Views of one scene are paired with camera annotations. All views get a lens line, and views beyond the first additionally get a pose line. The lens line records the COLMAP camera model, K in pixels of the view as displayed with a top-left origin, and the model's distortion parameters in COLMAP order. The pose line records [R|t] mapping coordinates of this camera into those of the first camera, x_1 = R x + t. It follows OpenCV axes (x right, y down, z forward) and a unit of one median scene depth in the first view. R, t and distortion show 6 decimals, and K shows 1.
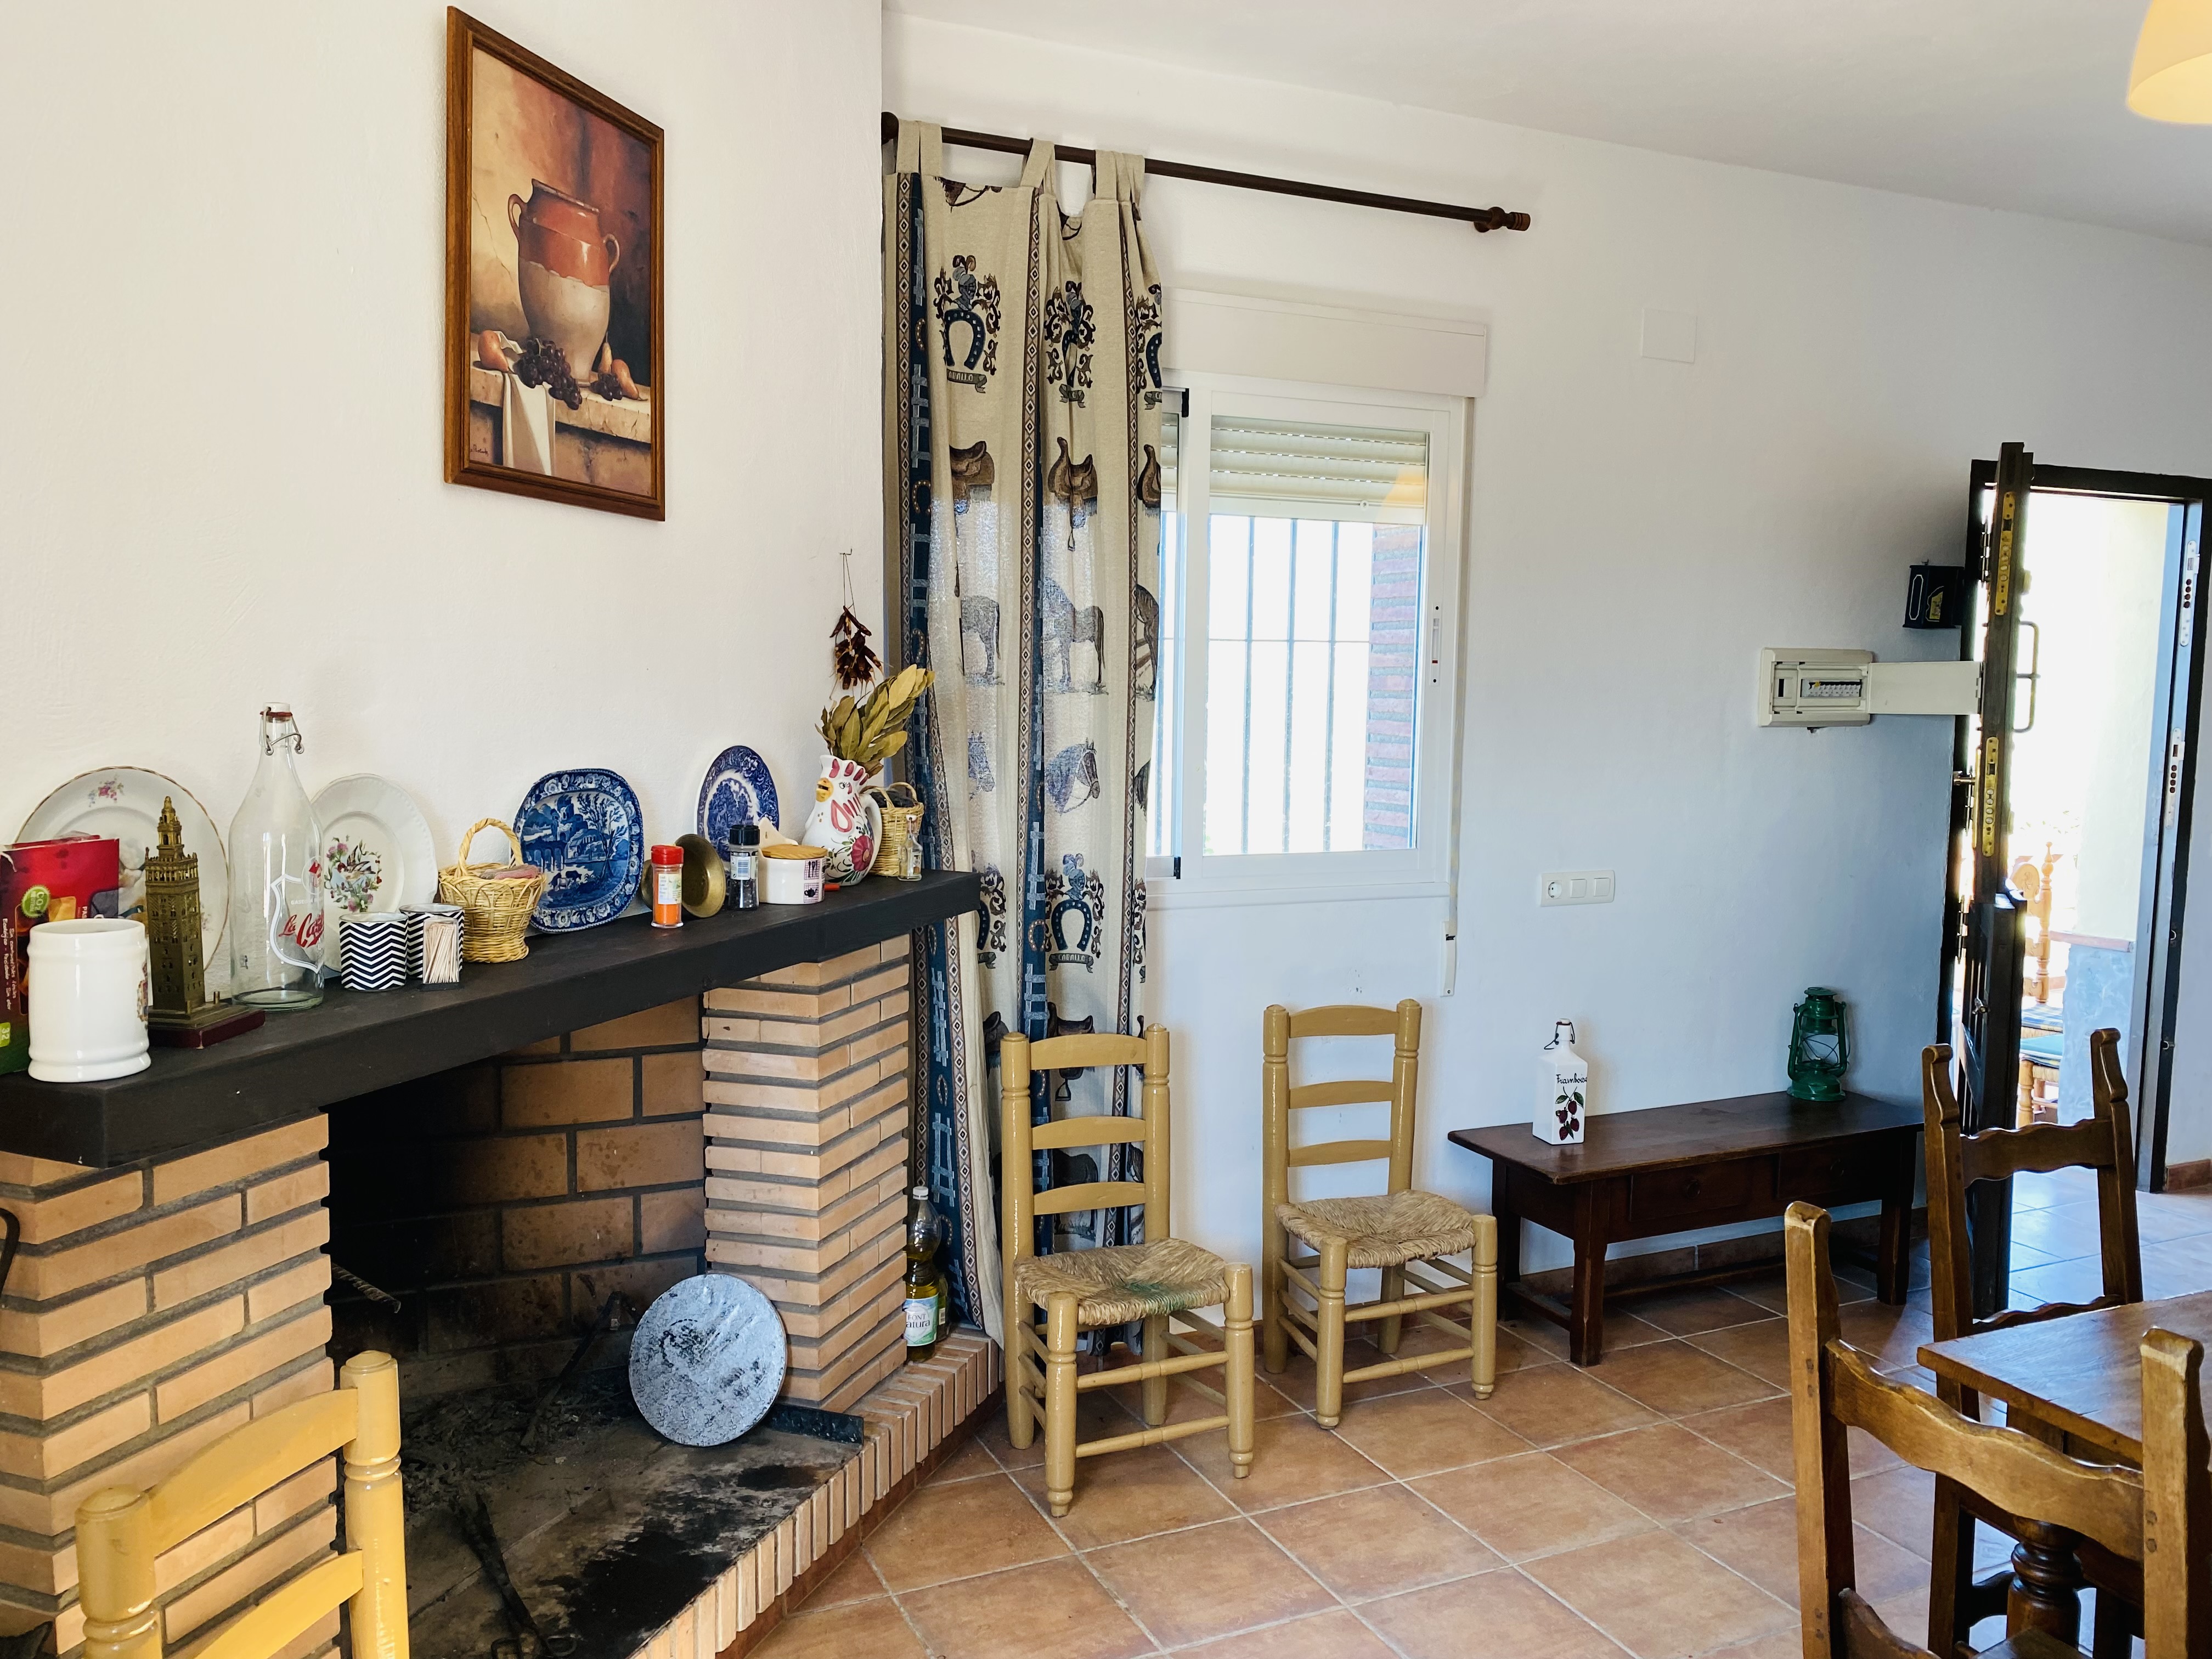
lens RADIAL K [[1665.2, 0, 1100.3], [0, 1665.2, 854.1], [0, 0, 1]] dist [0.031669, -0.042348]
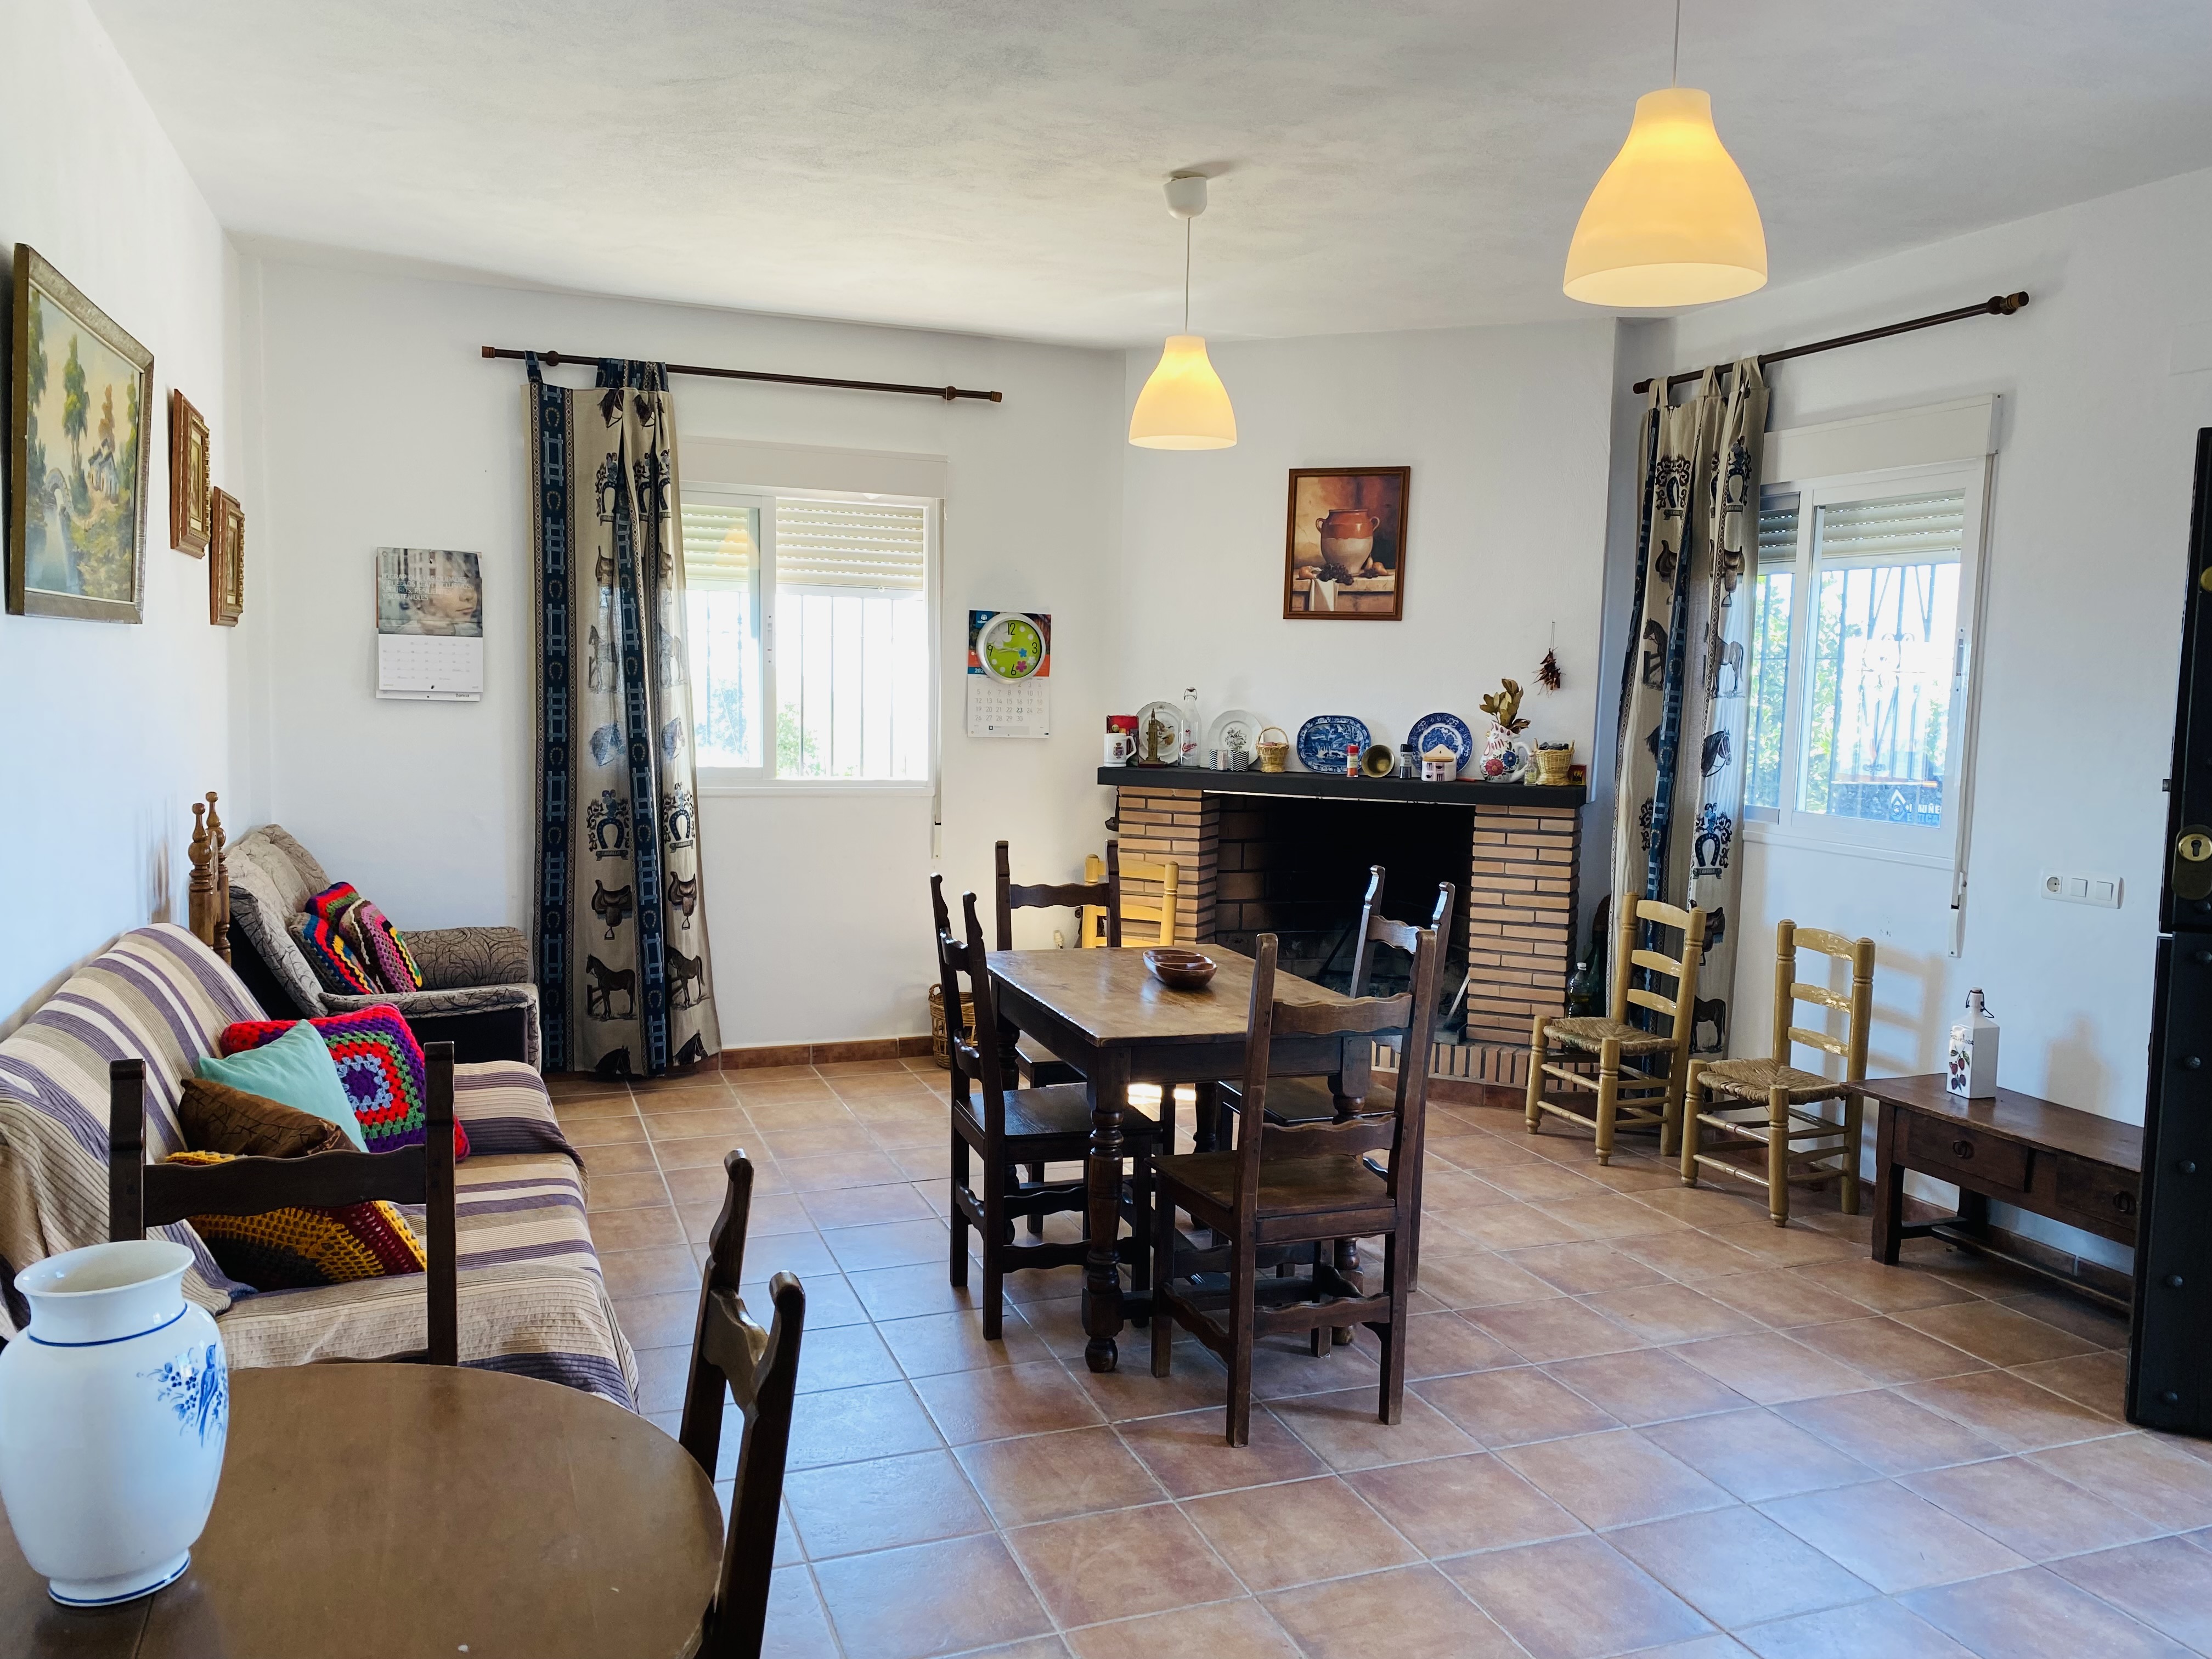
lens RADIAL K [[1646.5, 0, 1104.5], [0, 1646.5, 851.3], [0, 0, 1]] dist [0.137120, -0.249701]
pose [[-0.056861, 0.094373, -0.993912, 2.427896], [-0.125427, 0.986960, 0.100889, -0.056212], [0.990472, 0.130400, -0.044282, 0.762990]]
